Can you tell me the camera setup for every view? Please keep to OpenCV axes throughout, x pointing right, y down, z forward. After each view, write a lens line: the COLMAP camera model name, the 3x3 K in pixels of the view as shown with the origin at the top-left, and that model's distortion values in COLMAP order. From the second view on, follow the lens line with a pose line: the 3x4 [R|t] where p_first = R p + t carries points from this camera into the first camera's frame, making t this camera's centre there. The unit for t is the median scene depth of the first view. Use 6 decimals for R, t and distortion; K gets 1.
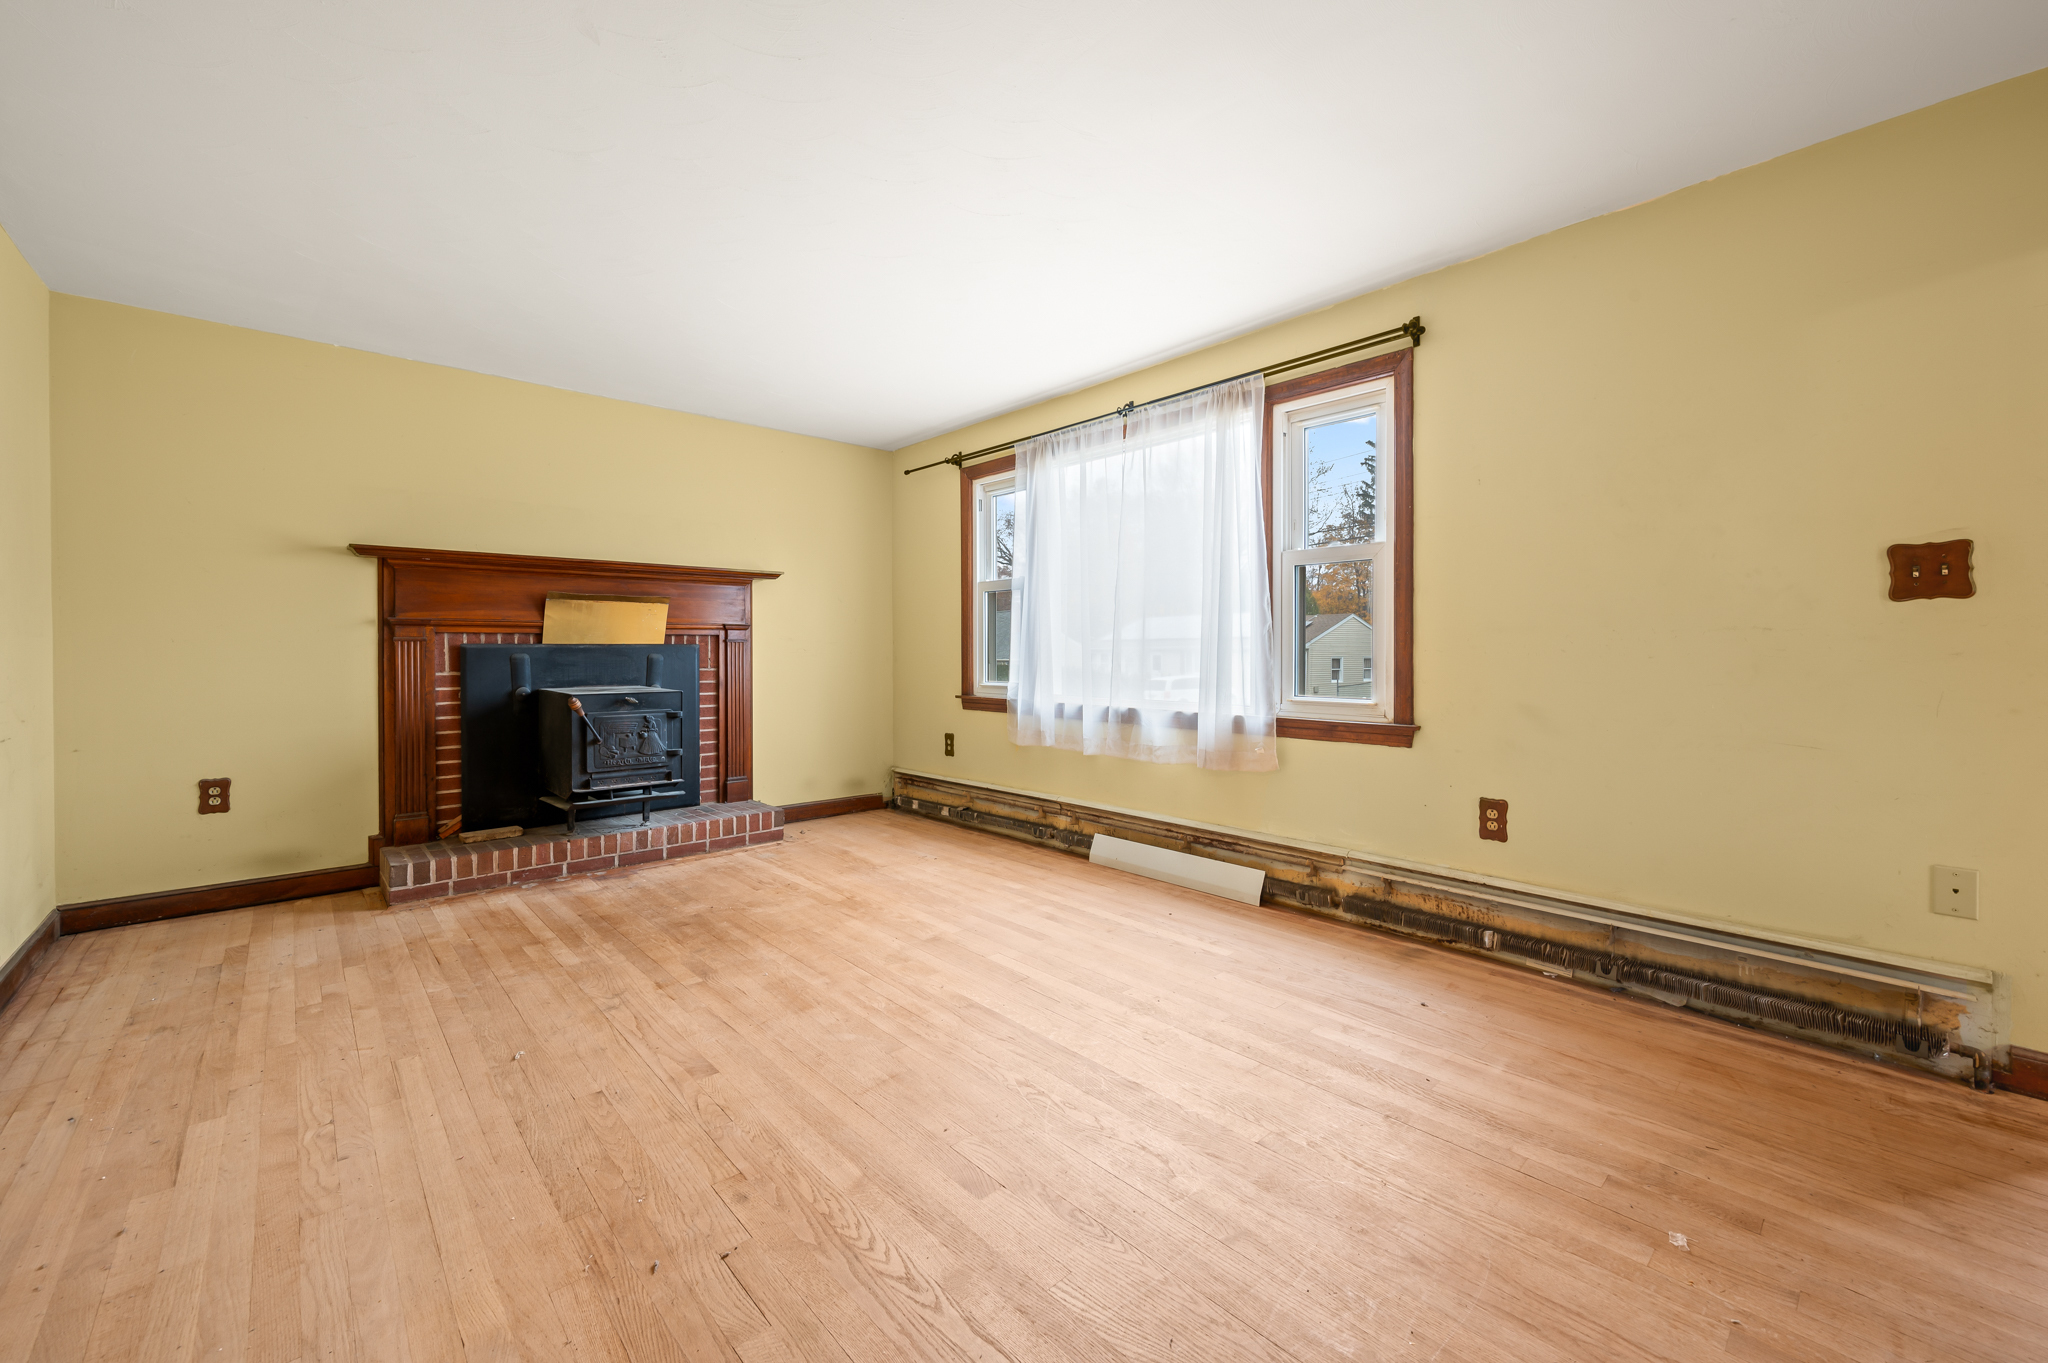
lens RADIAL K [[808.7, 0, 1013.8], [0, 808.7, 662.7], [0, 0, 1]] dist [-0.000690, -0.000440]
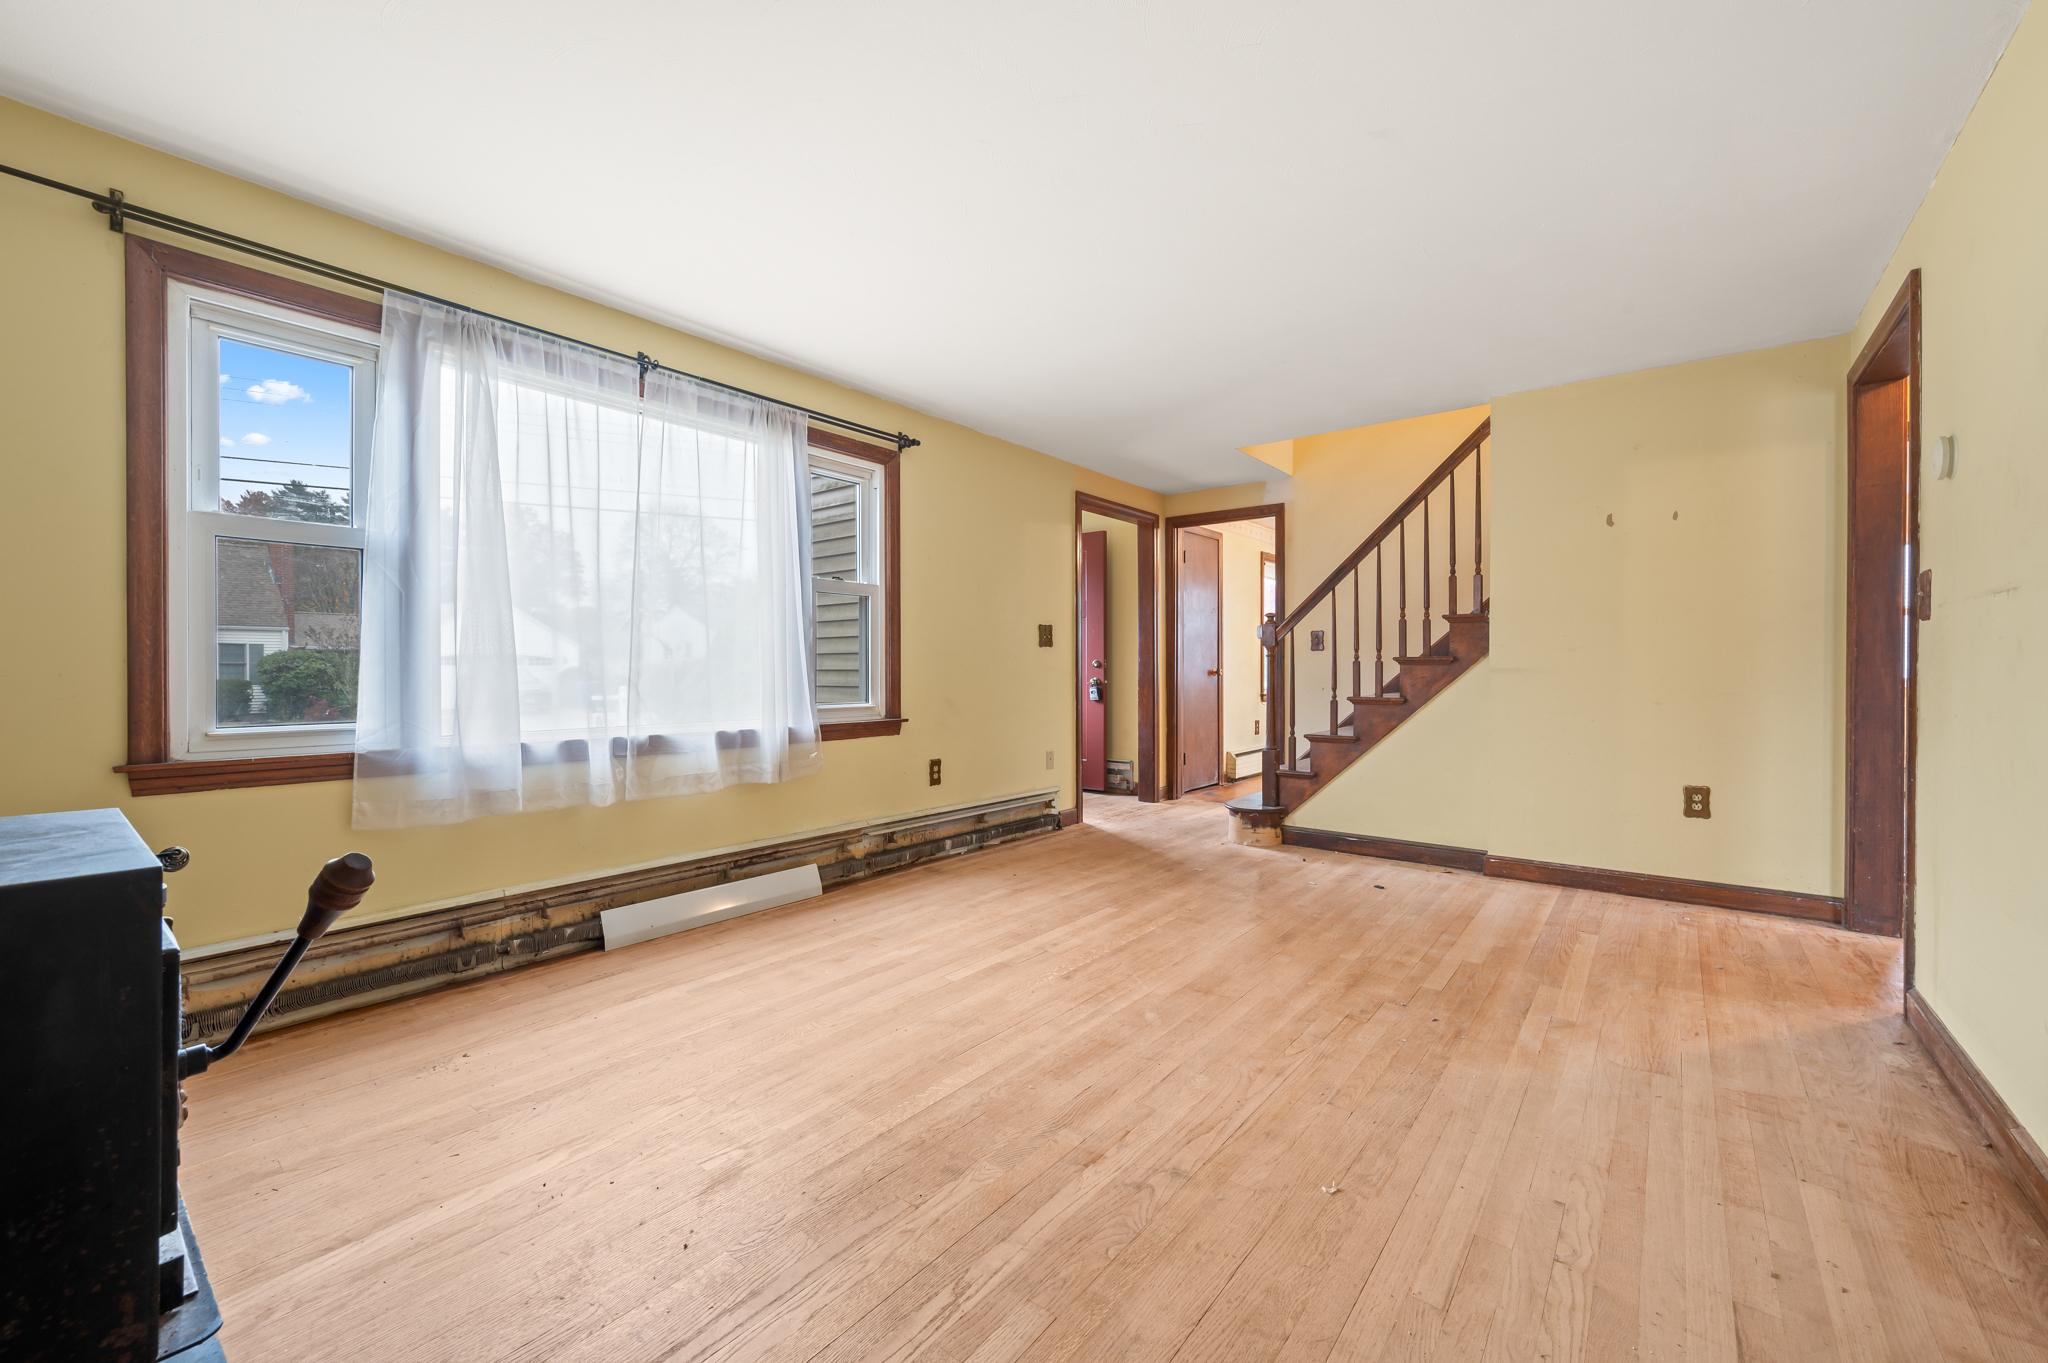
lens RADIAL K [[808.7, 0, 1034.4], [0, 808.7, 674.5], [0, 0, 1]] dist [-0.000690, -0.000440]
pose [[-0.167231, -0.006294, 0.985898, -0.829832], [0.012051, 0.999892, 0.008428, -0.007837], [-0.985844, 0.013290, -0.167137, 0.880141]]
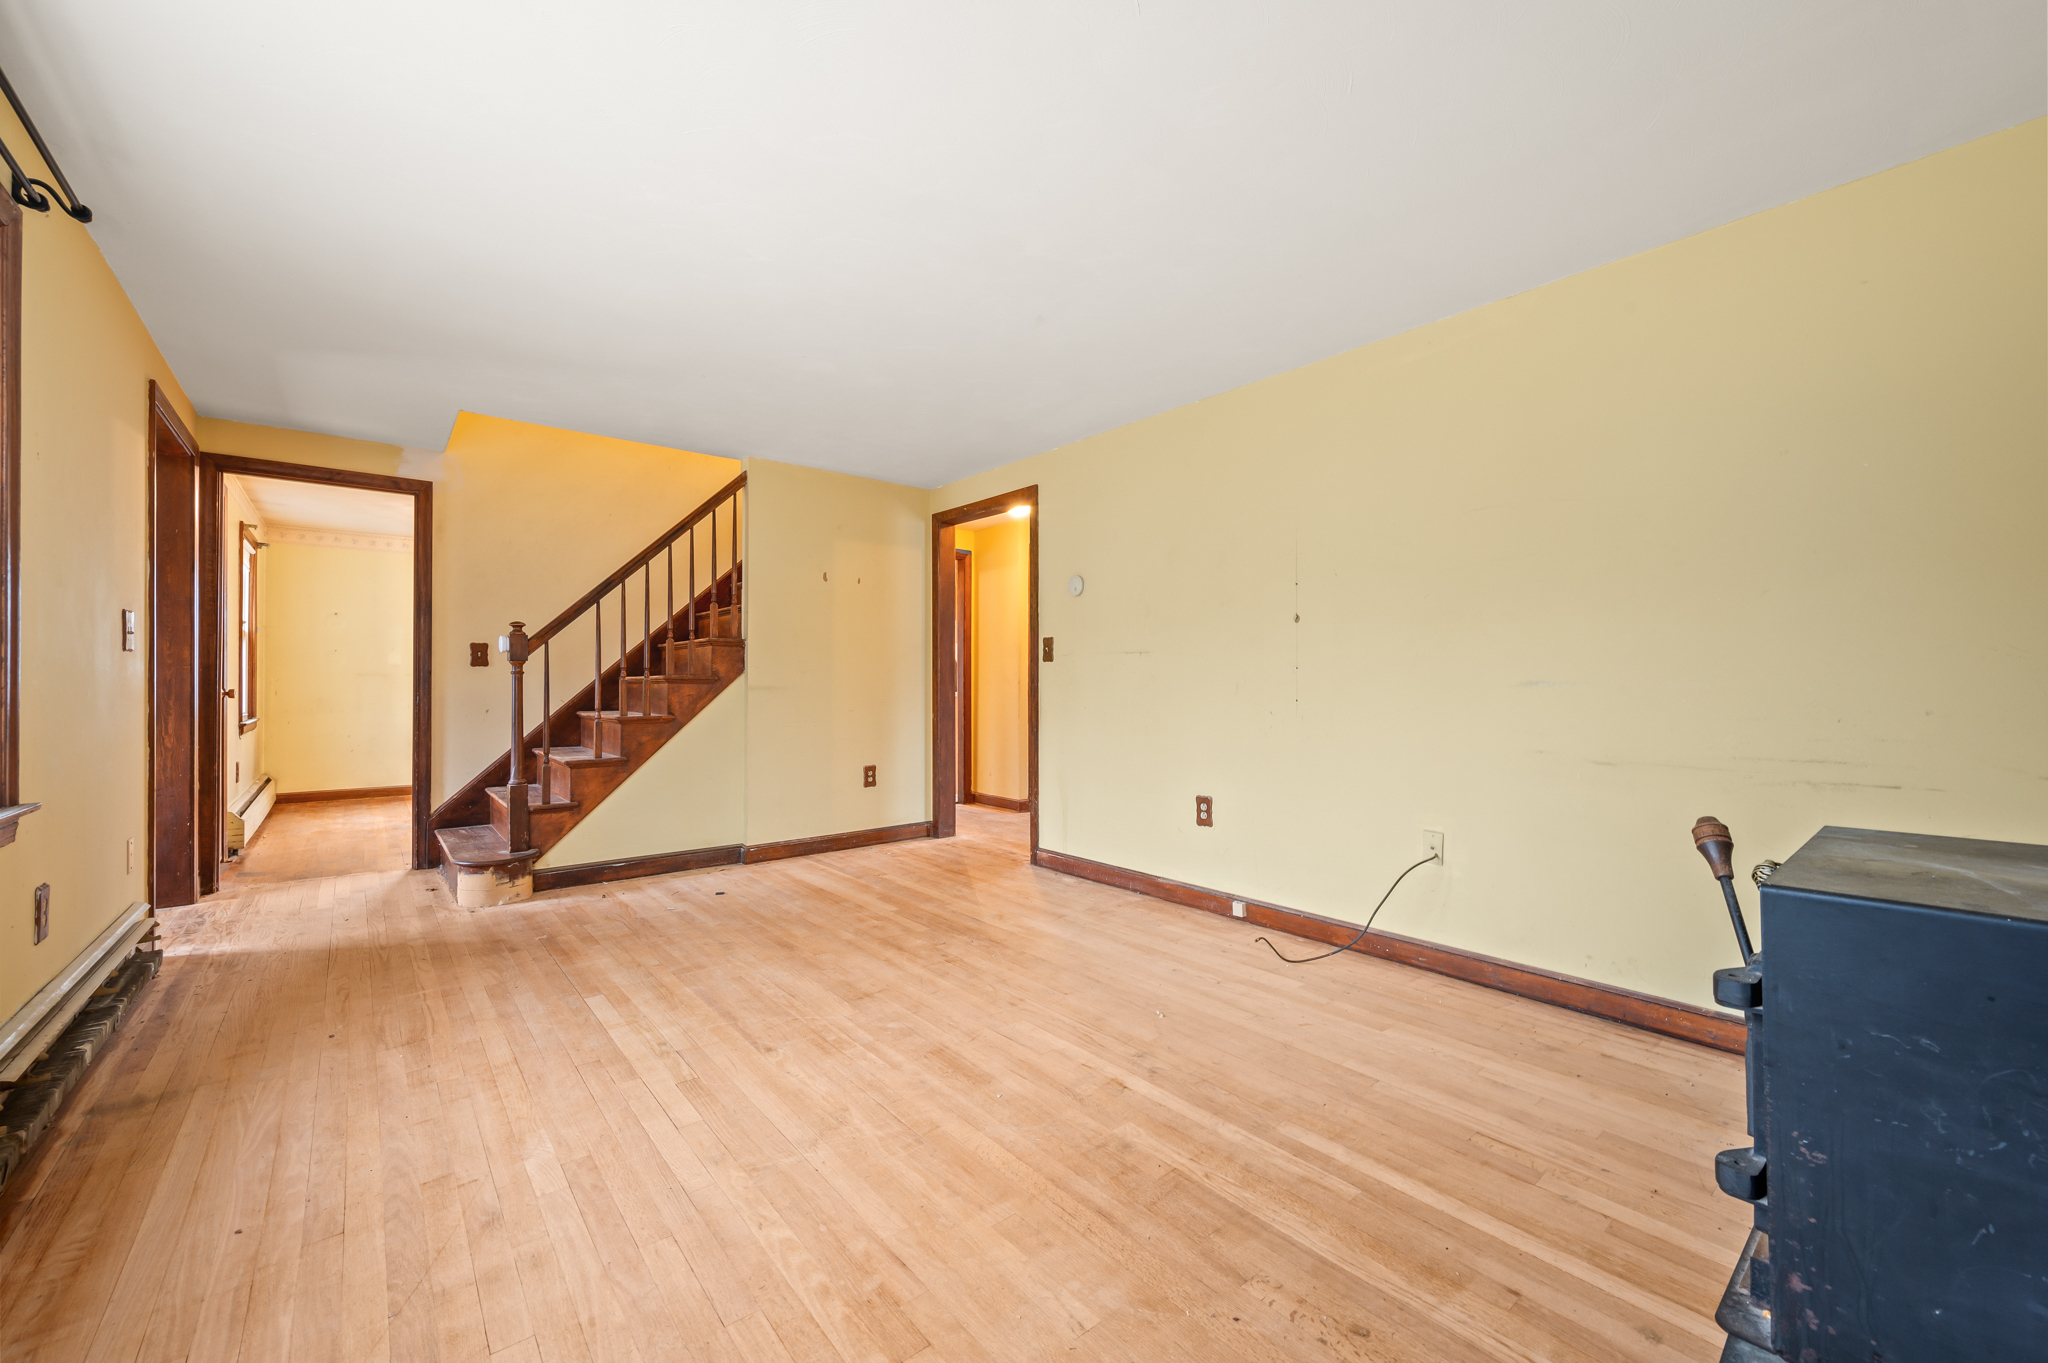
lens RADIAL K [[808.7, 0, 1014.1], [0, 808.7, 680.9], [0, 0, 1]] dist [-0.000690, -0.000440]
pose [[-0.999031, 0.003820, 0.043849, -0.280801], [0.004302, 0.999931, 0.010903, -0.021402], [-0.043804, 0.011081, -0.998979, 1.400252]]
